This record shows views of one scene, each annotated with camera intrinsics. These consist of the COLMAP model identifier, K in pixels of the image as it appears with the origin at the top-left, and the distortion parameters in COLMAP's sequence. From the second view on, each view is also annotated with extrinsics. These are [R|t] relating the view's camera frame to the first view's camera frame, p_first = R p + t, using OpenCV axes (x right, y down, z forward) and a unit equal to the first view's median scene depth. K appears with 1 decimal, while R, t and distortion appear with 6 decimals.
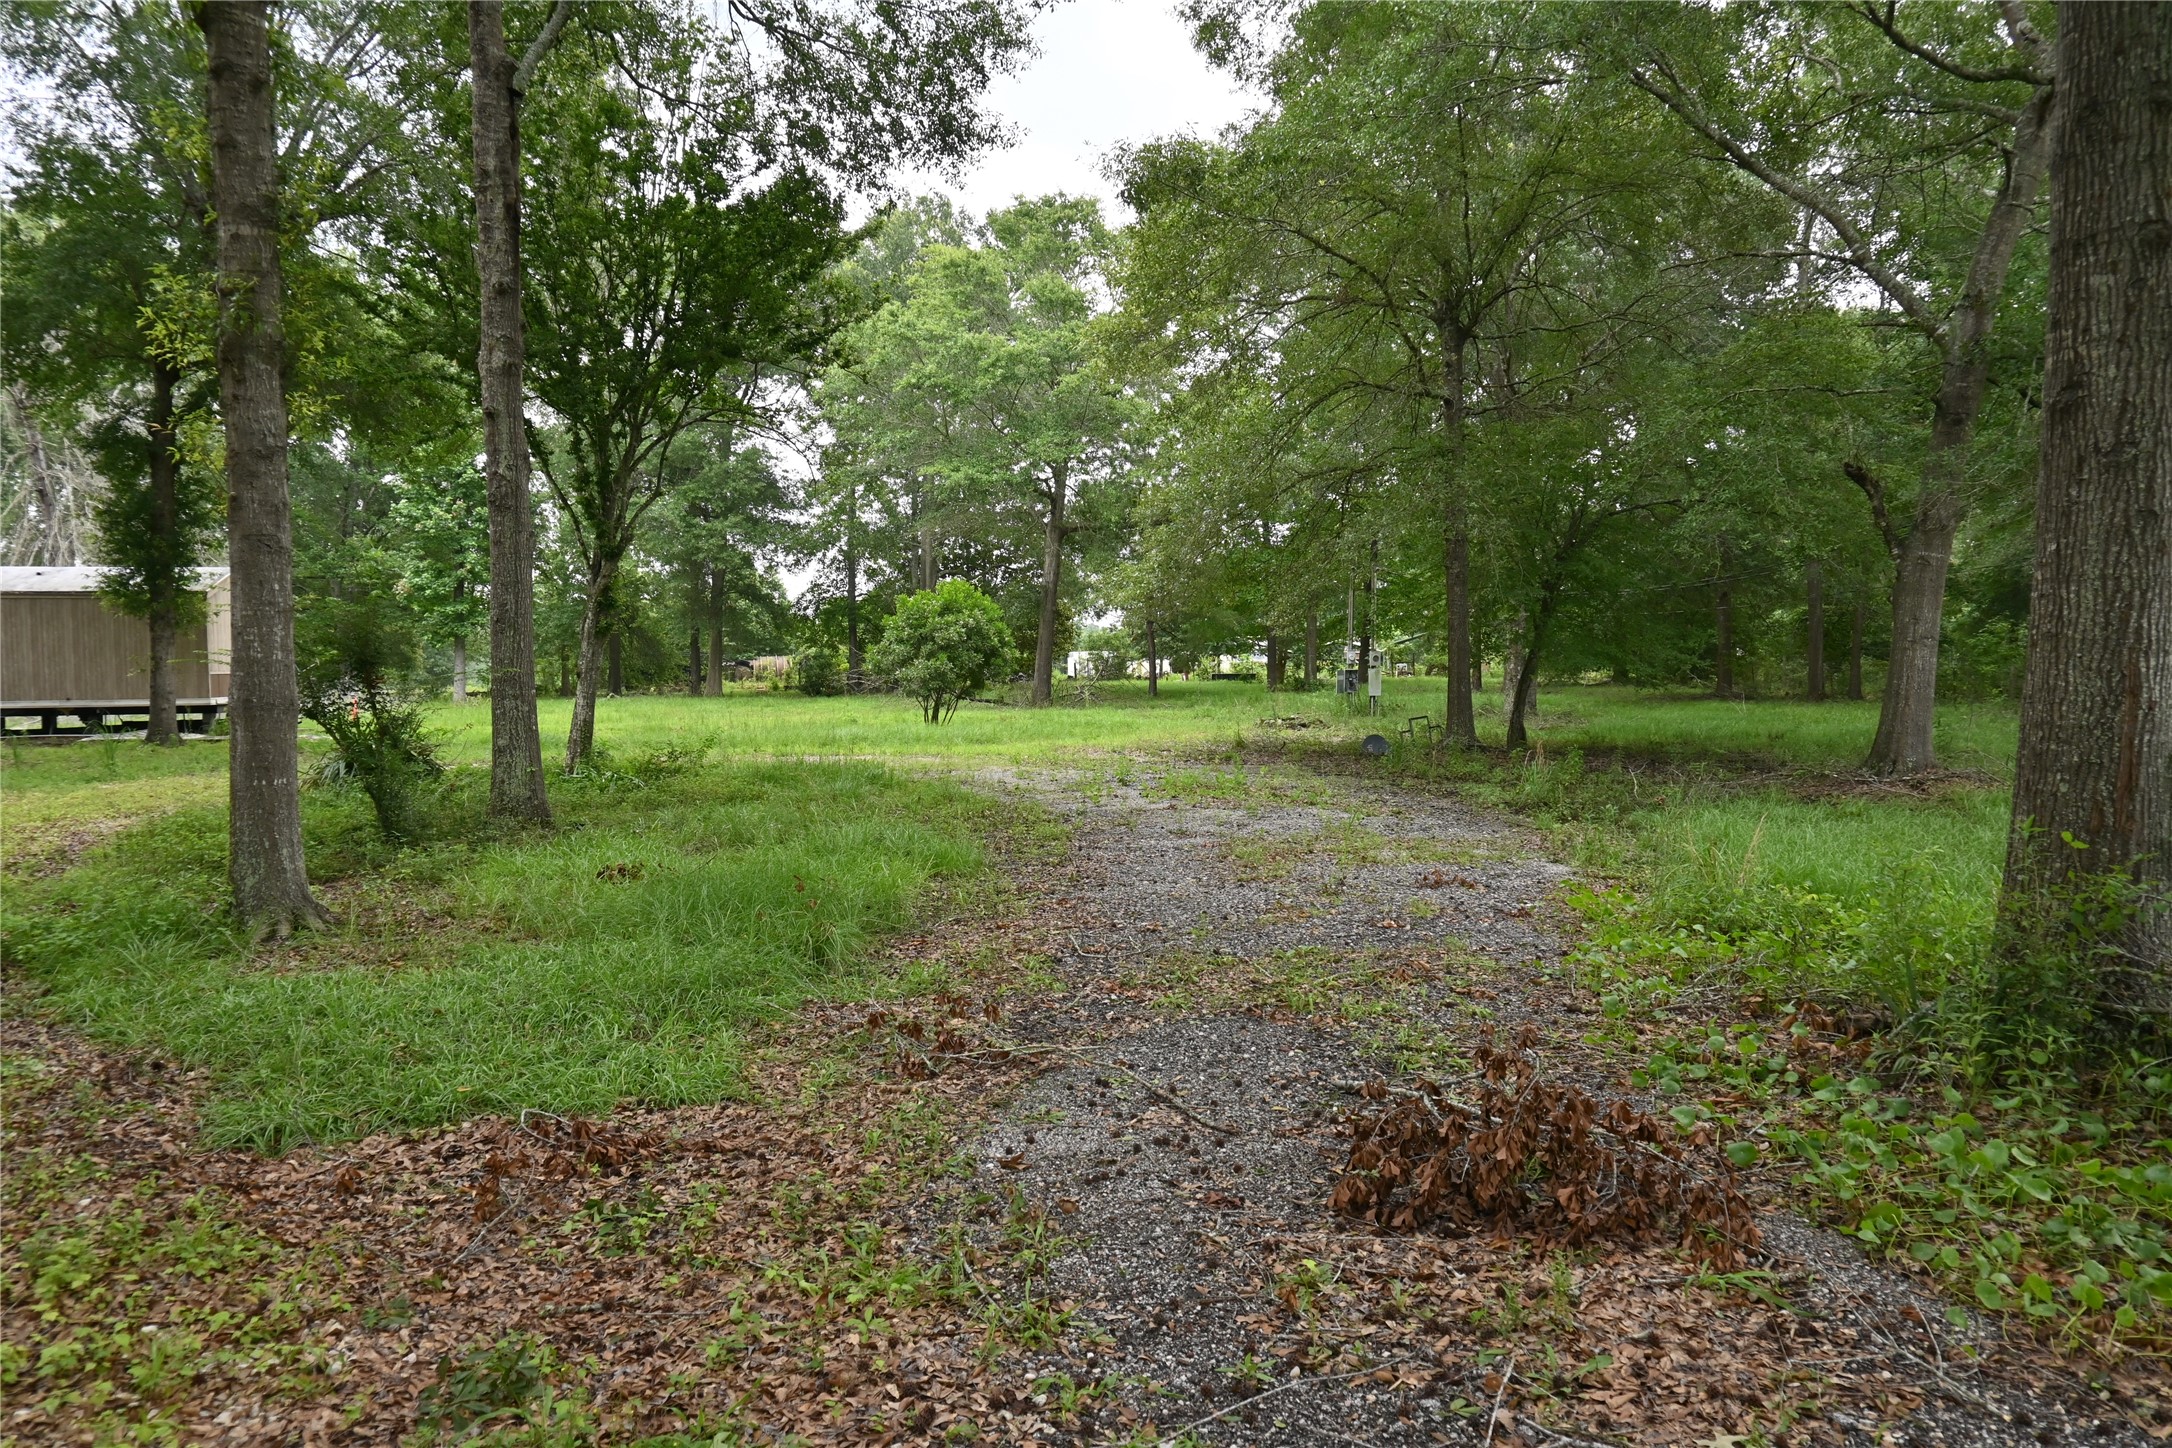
lens RADIAL K [[1469.8, 0, 1087.4], [0, 1469.8, 725.5], [0, 0, 1]] dist [-0.008303, 0.000345]
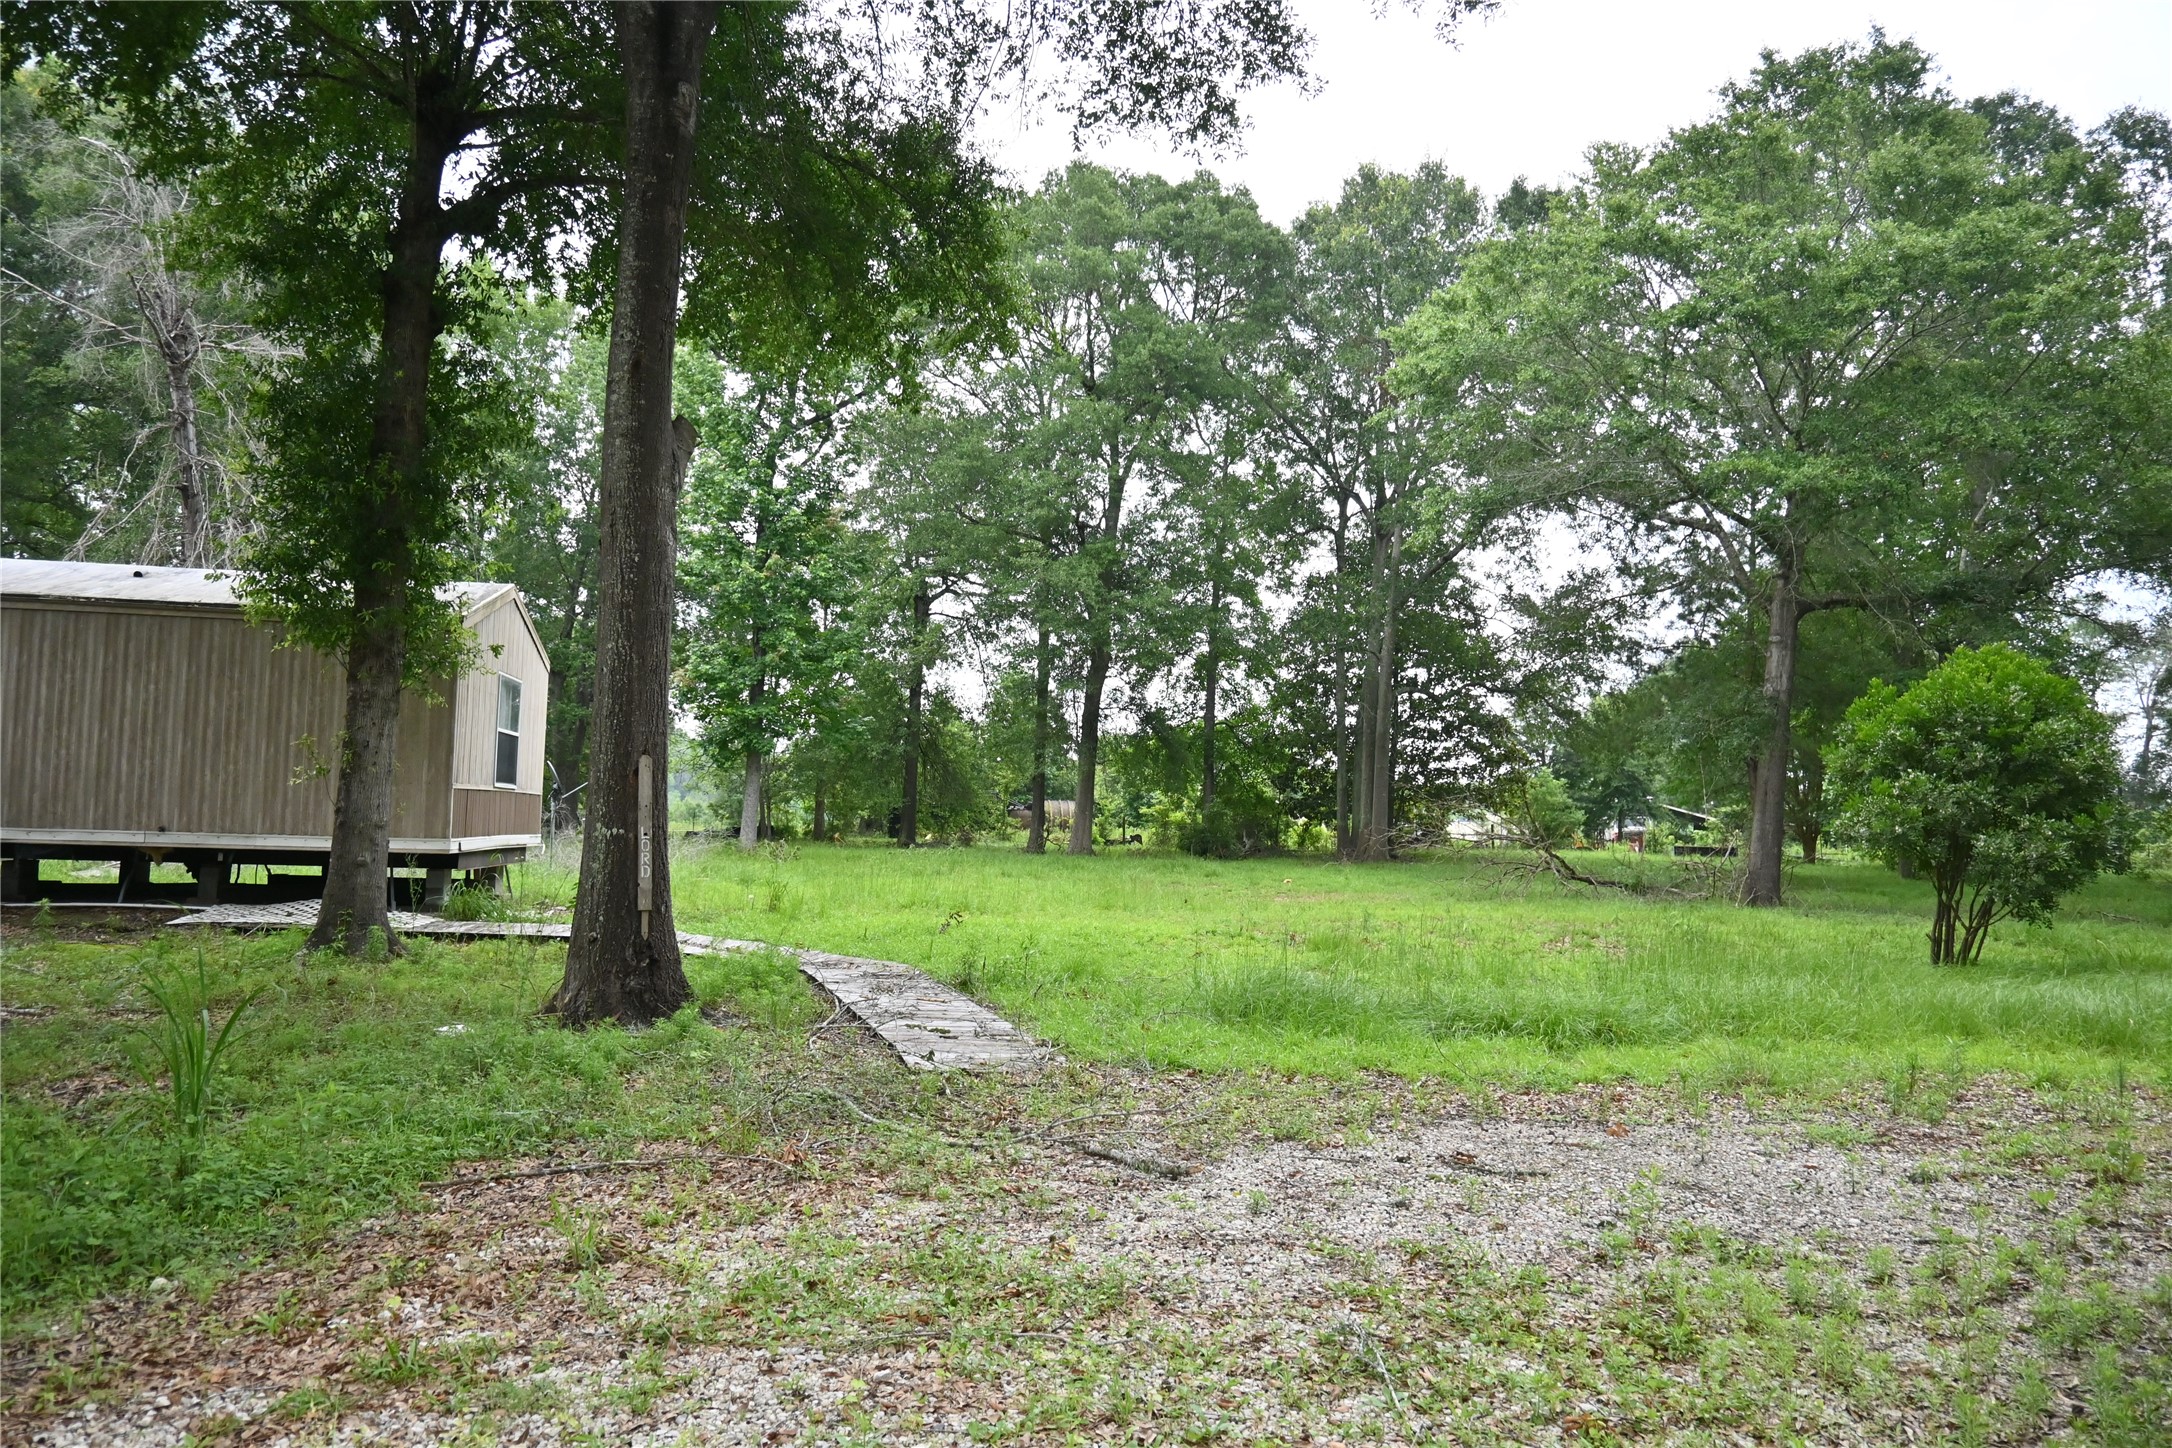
lens RADIAL K [[1469.8, 0, 1083.6], [0, 1469.8, 729.9], [0, 0, 1]] dist [-0.008303, 0.000345]
pose [[0.995769, 0.034424, -0.085204, -0.383799], [-0.042968, 0.994002, -0.100563, -0.015892], [0.081231, 0.103799, 0.991276, 0.586418]]
